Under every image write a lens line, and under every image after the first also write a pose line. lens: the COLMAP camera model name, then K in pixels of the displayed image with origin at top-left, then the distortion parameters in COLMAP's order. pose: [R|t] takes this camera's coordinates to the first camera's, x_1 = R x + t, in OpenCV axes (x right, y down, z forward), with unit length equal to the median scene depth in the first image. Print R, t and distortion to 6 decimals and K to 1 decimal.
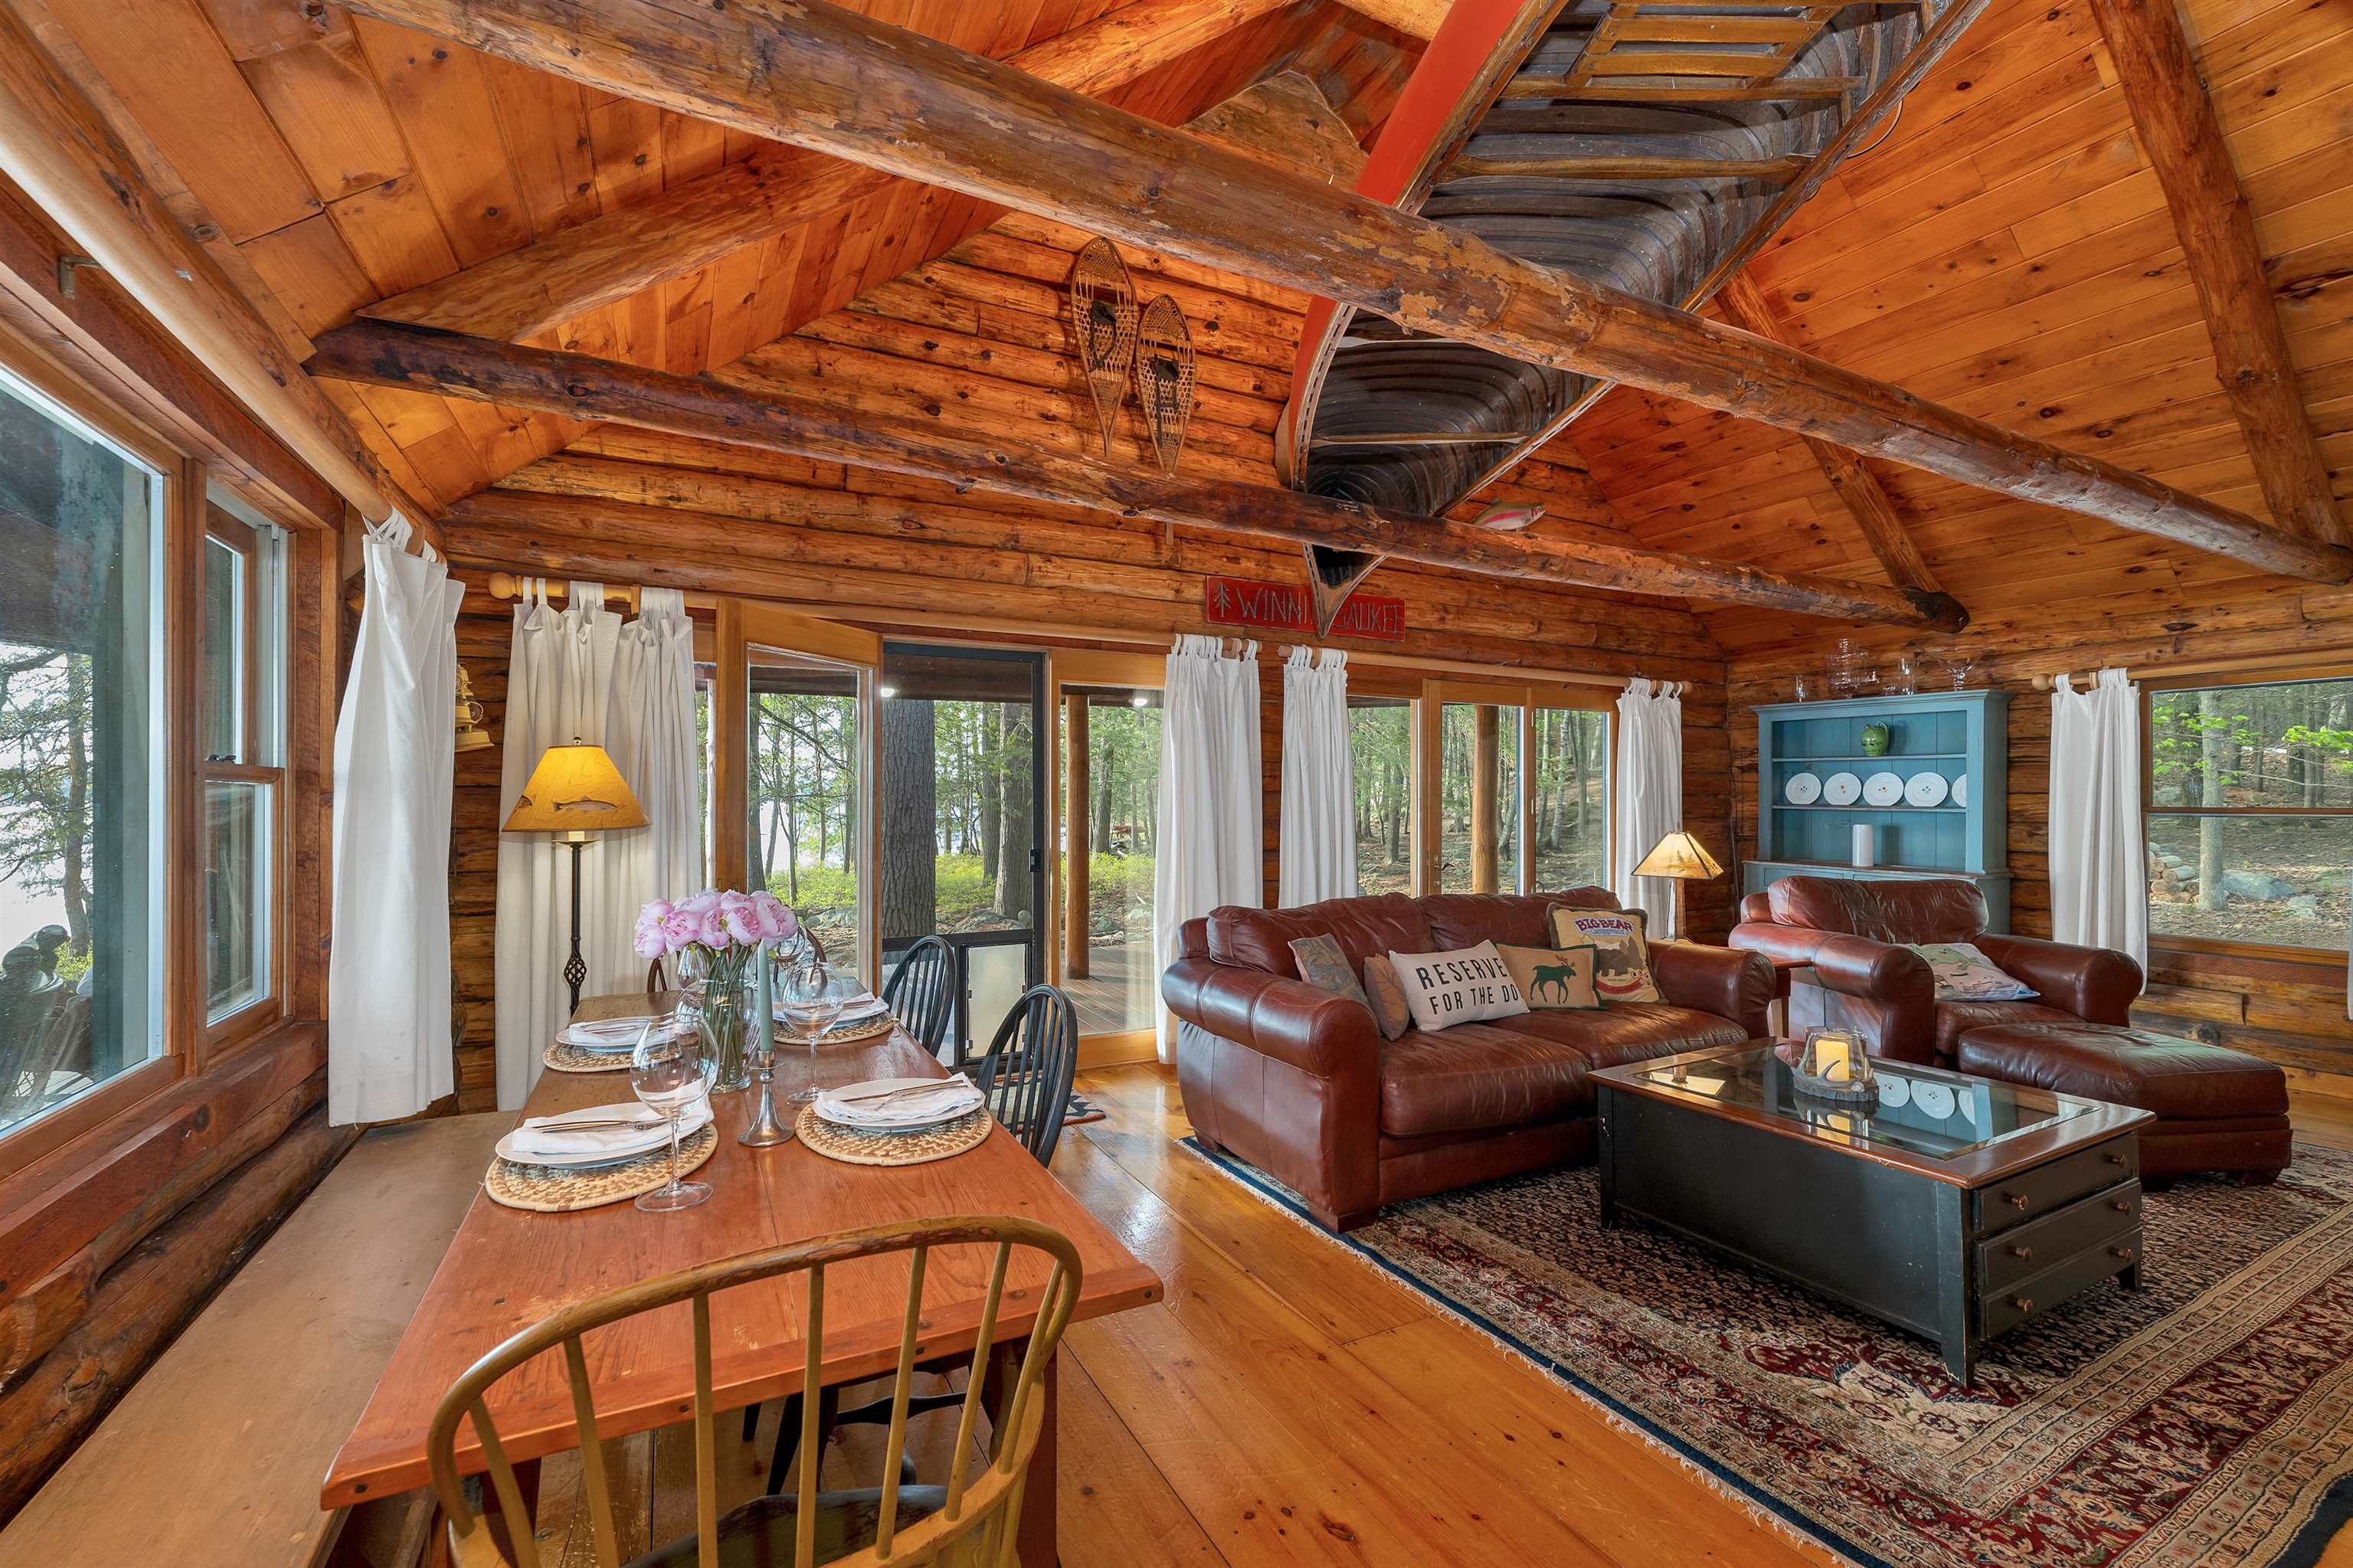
lens RADIAL K [[988.4, 0, 1163.7], [0, 988.4, 796.4], [0, 0, 1]] dist [0.005672, -0.001103]
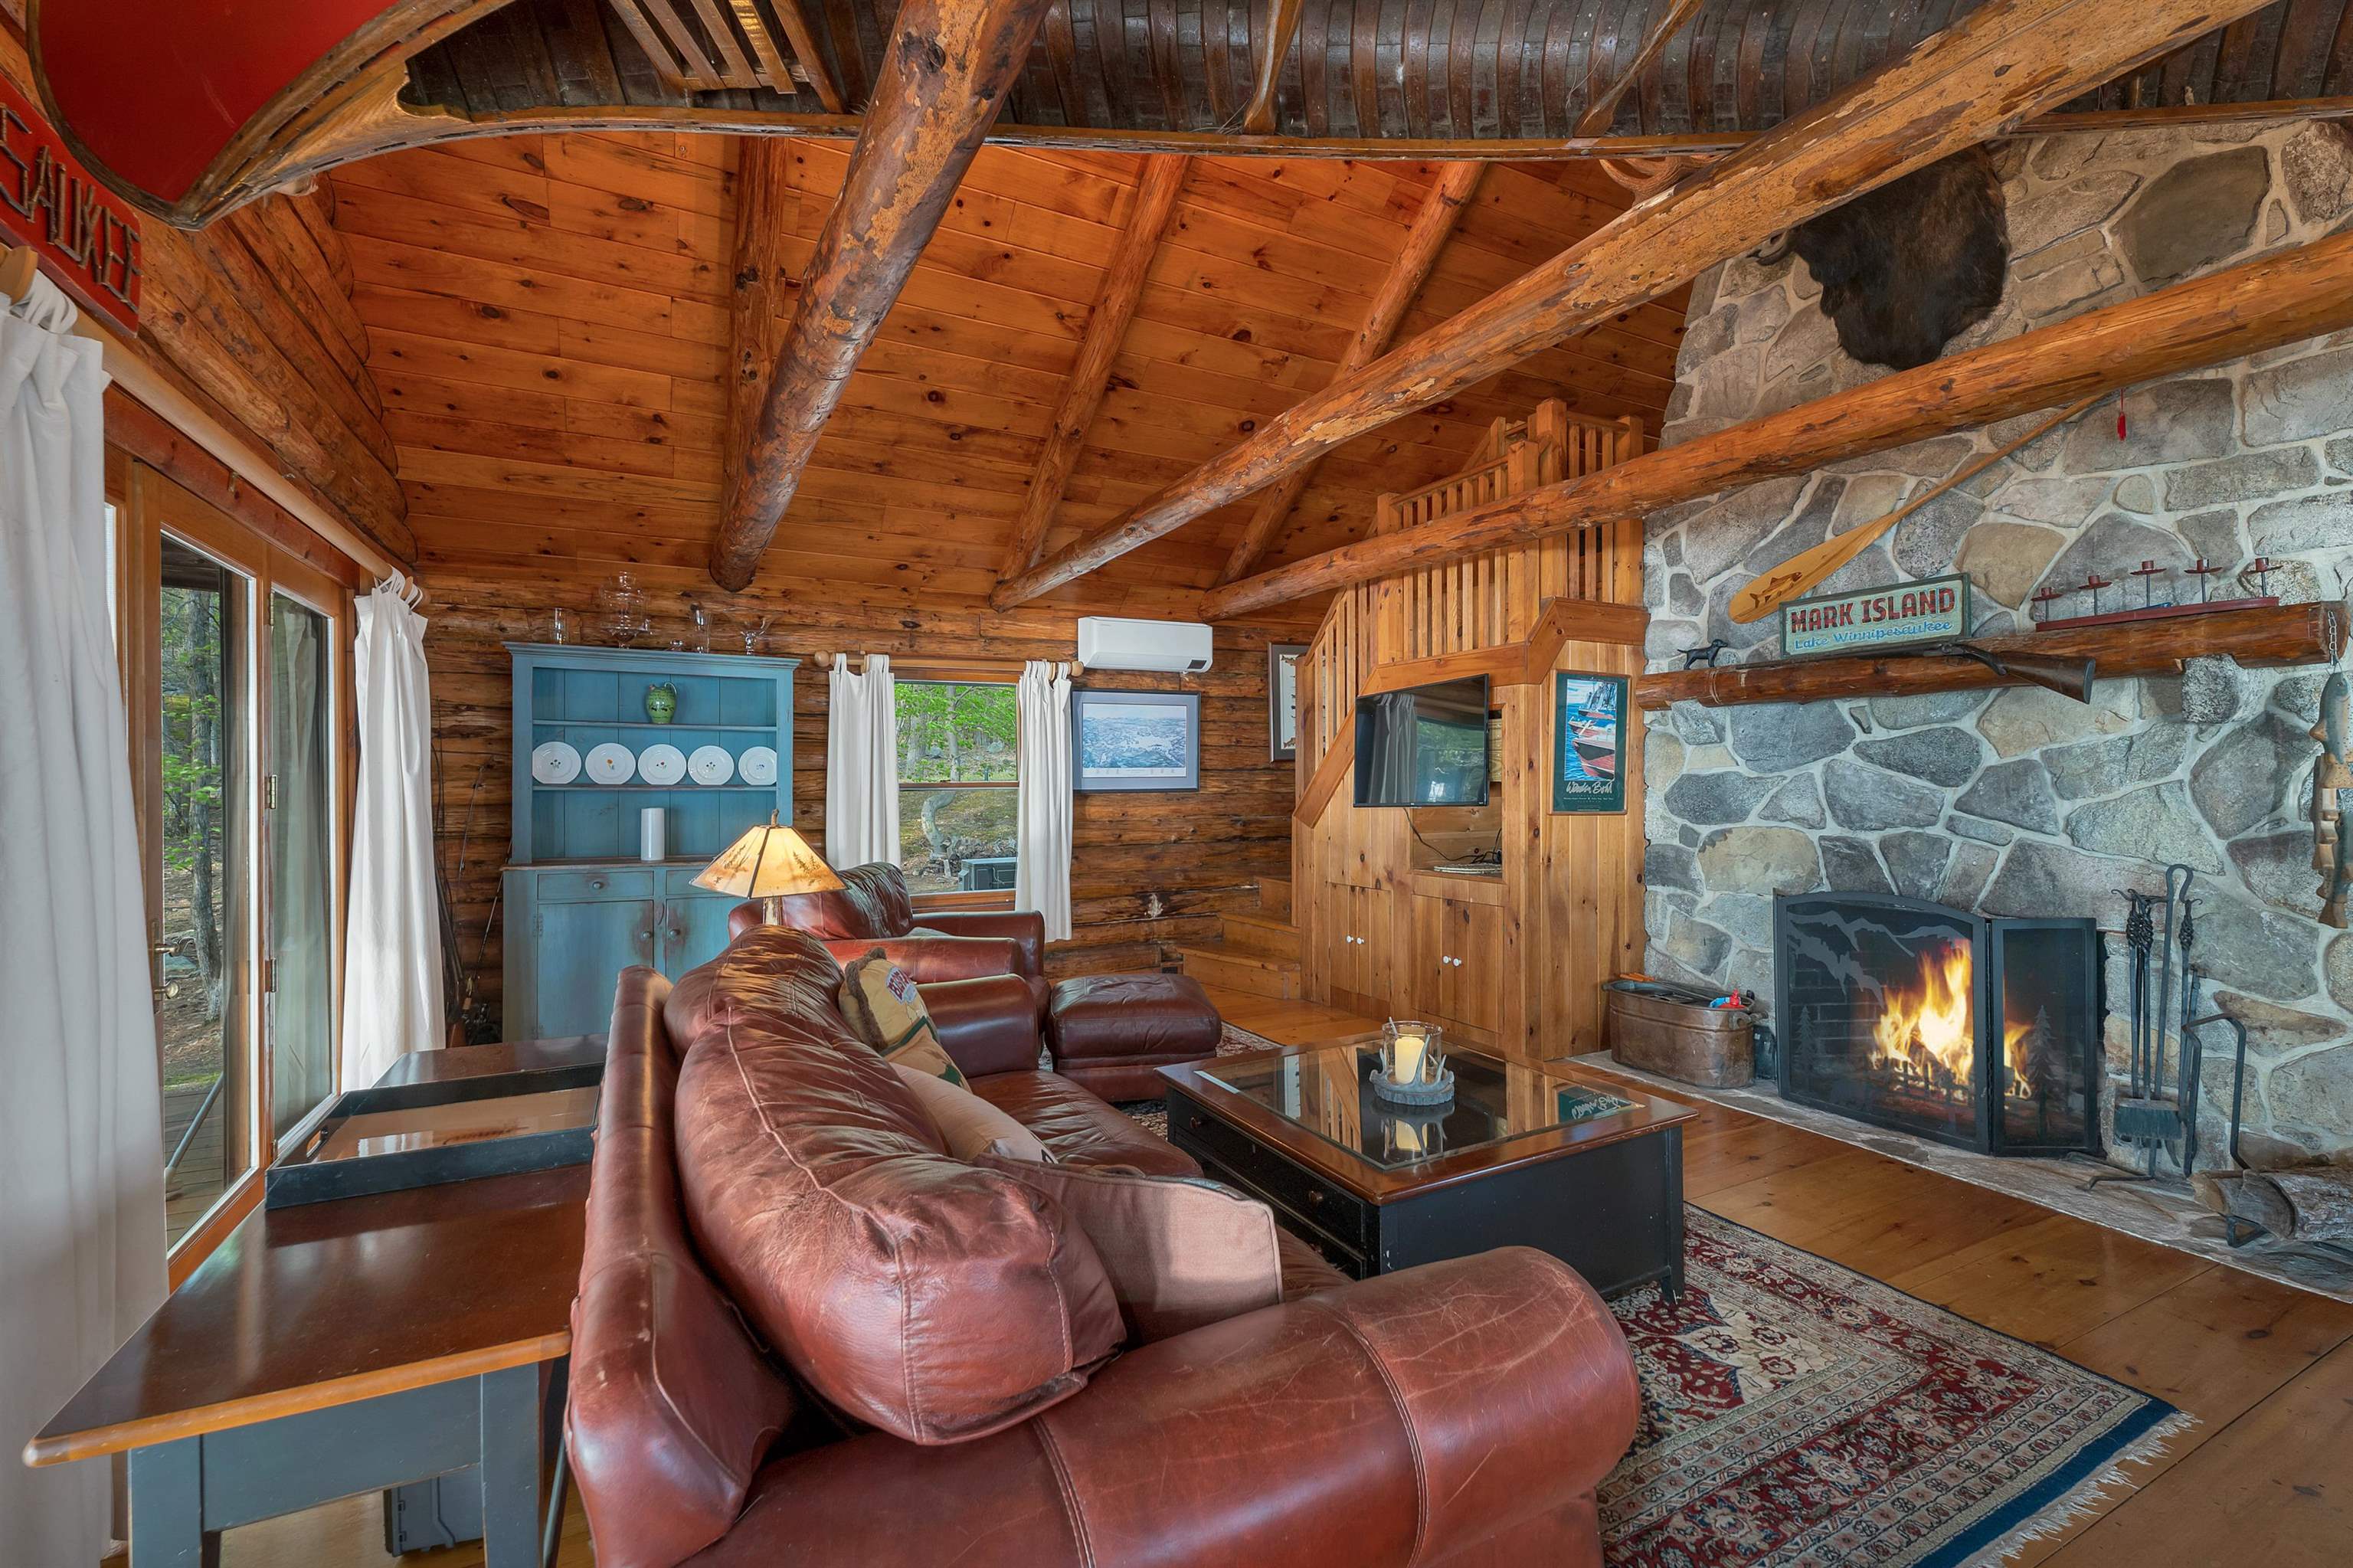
lens RADIAL K [[988.4, 0, 1192.9], [0, 988.4, 779.3], [0, 0, 1]] dist [0.005672, -0.001103]
pose [[-0.025430, -0.001785, 0.999675, -0.141891], [0.002952, 0.999994, 0.001861, 0.006477], [-0.999672, 0.002998, -0.025425, 0.800983]]
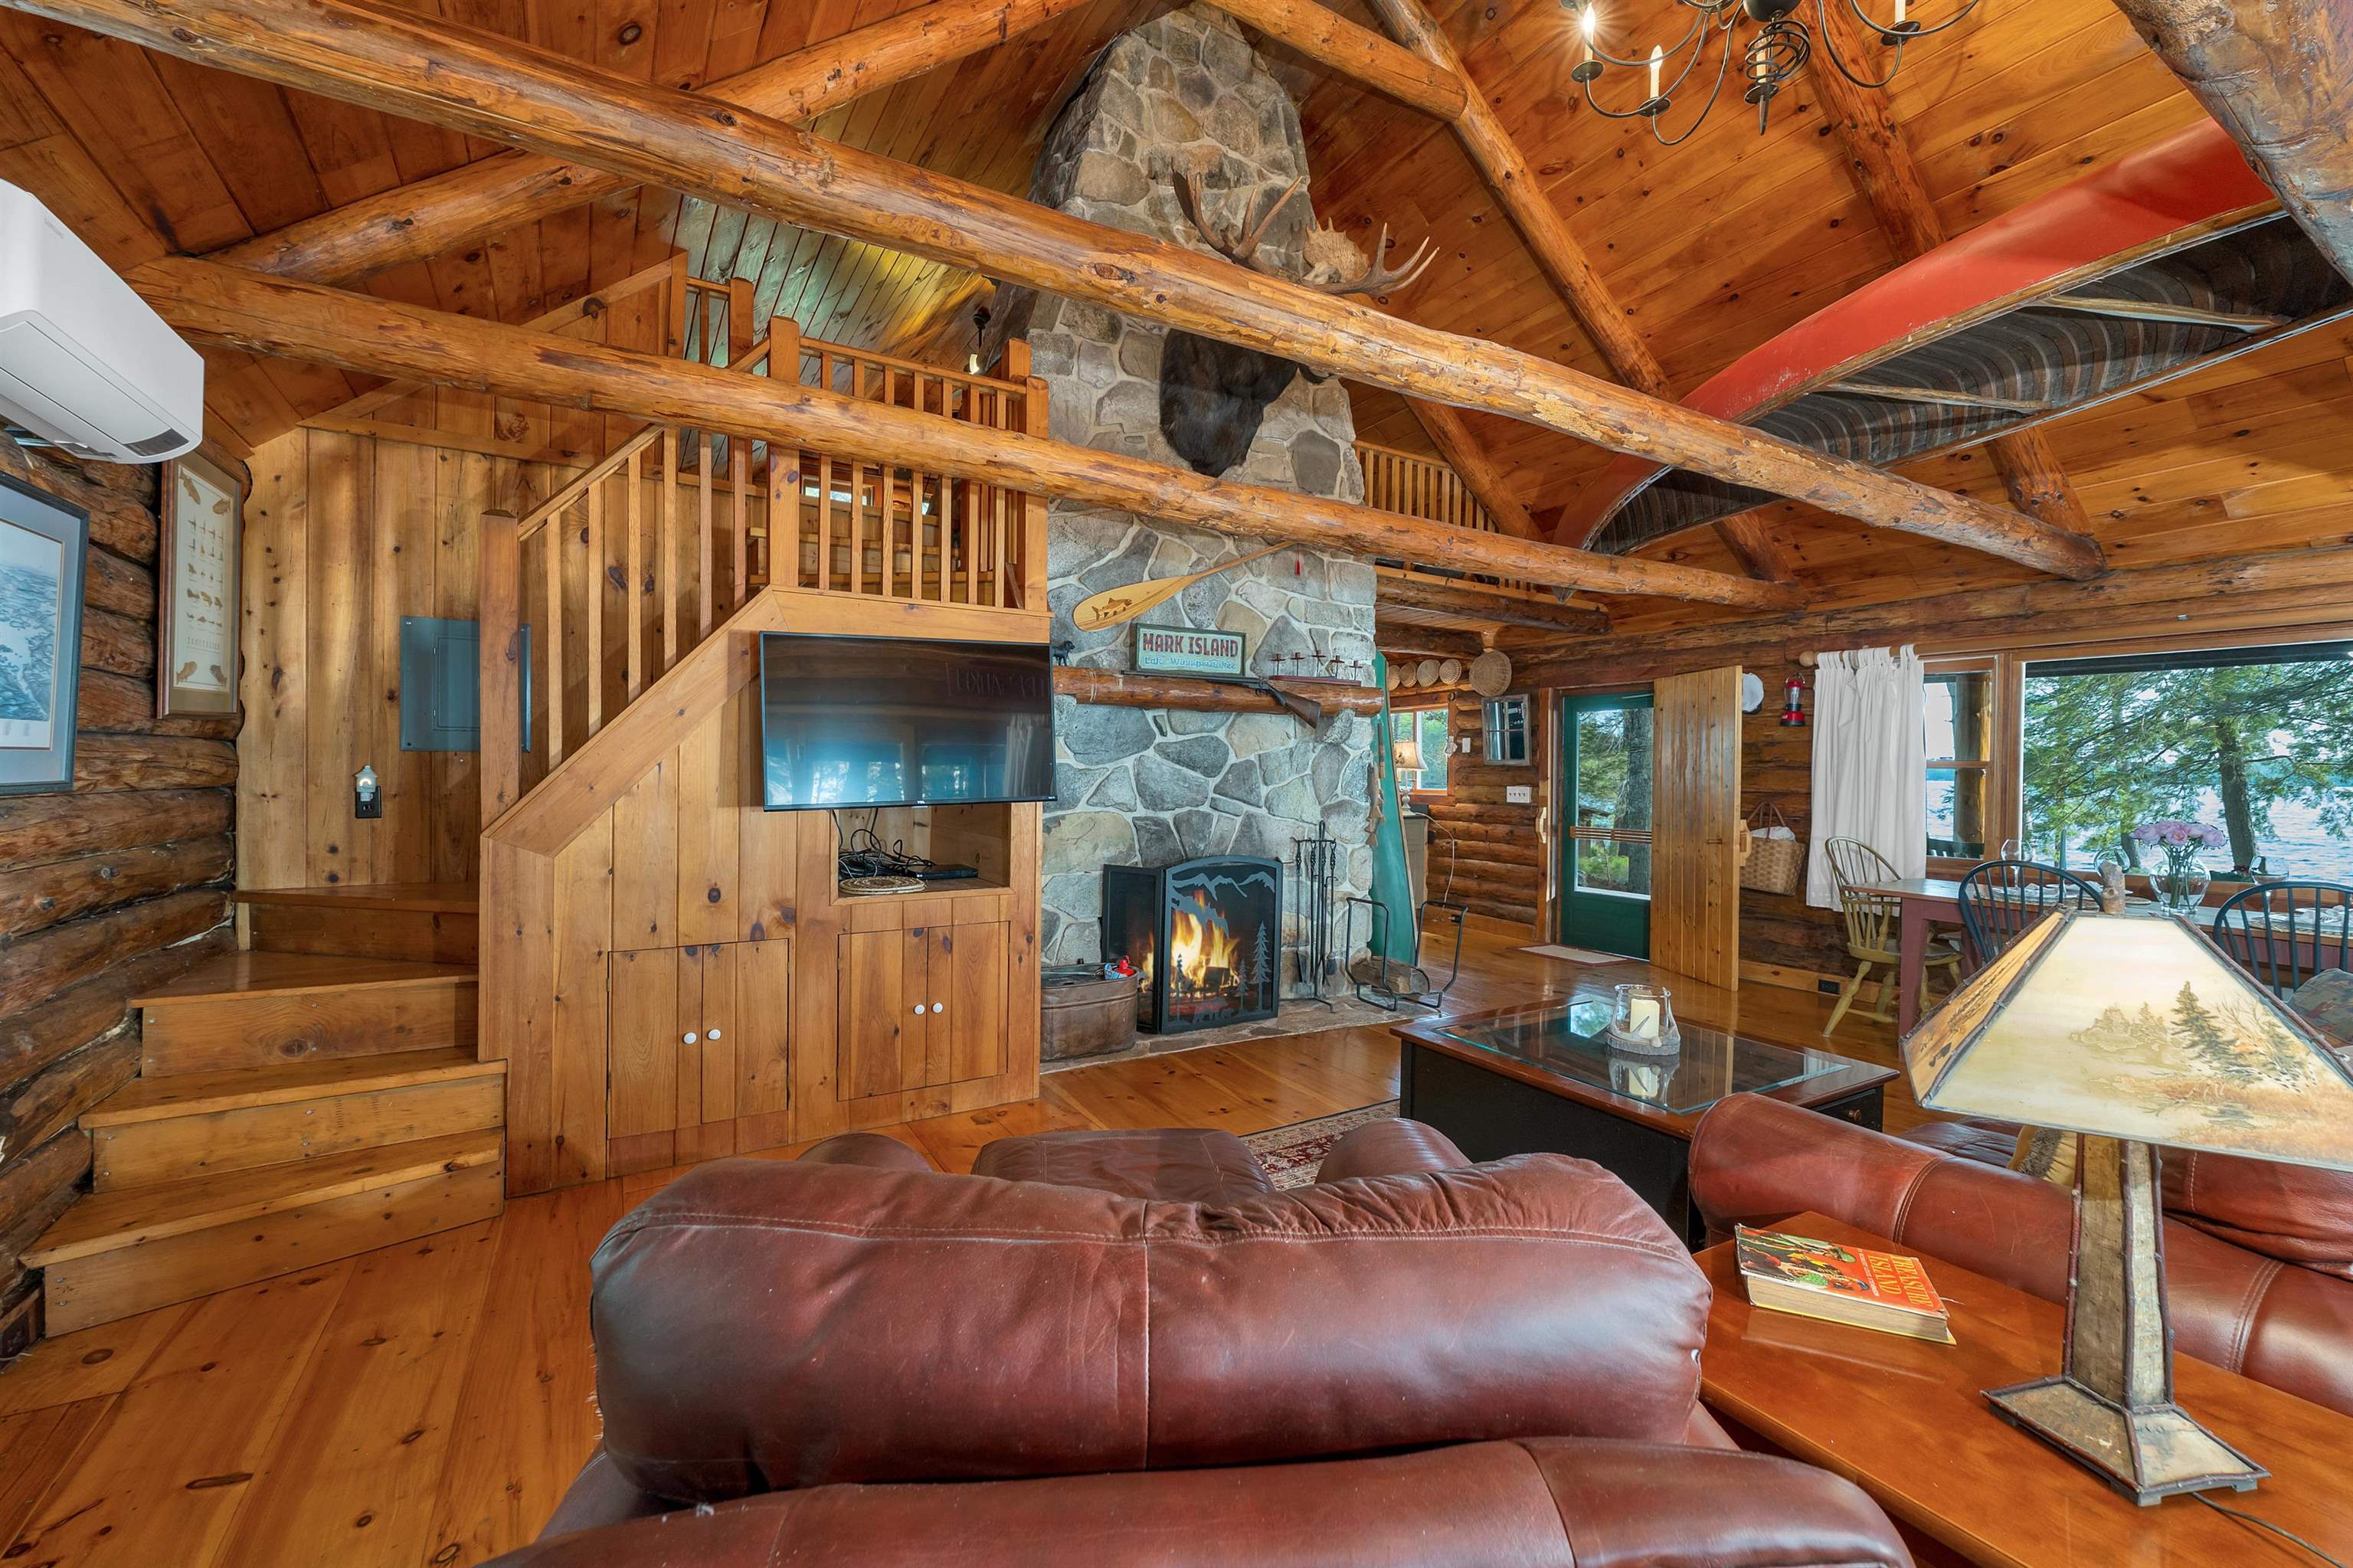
lens RADIAL K [[988.4, 0, 1174.0], [0, 988.4, 764.7], [0, 0, 1]] dist [0.005672, -0.001103]
pose [[-0.998535, -0.015862, -0.051728, 0.806312], [-0.015669, 0.999869, -0.004130, 0.006414], [0.051787, -0.003313, -0.998653, 1.343075]]
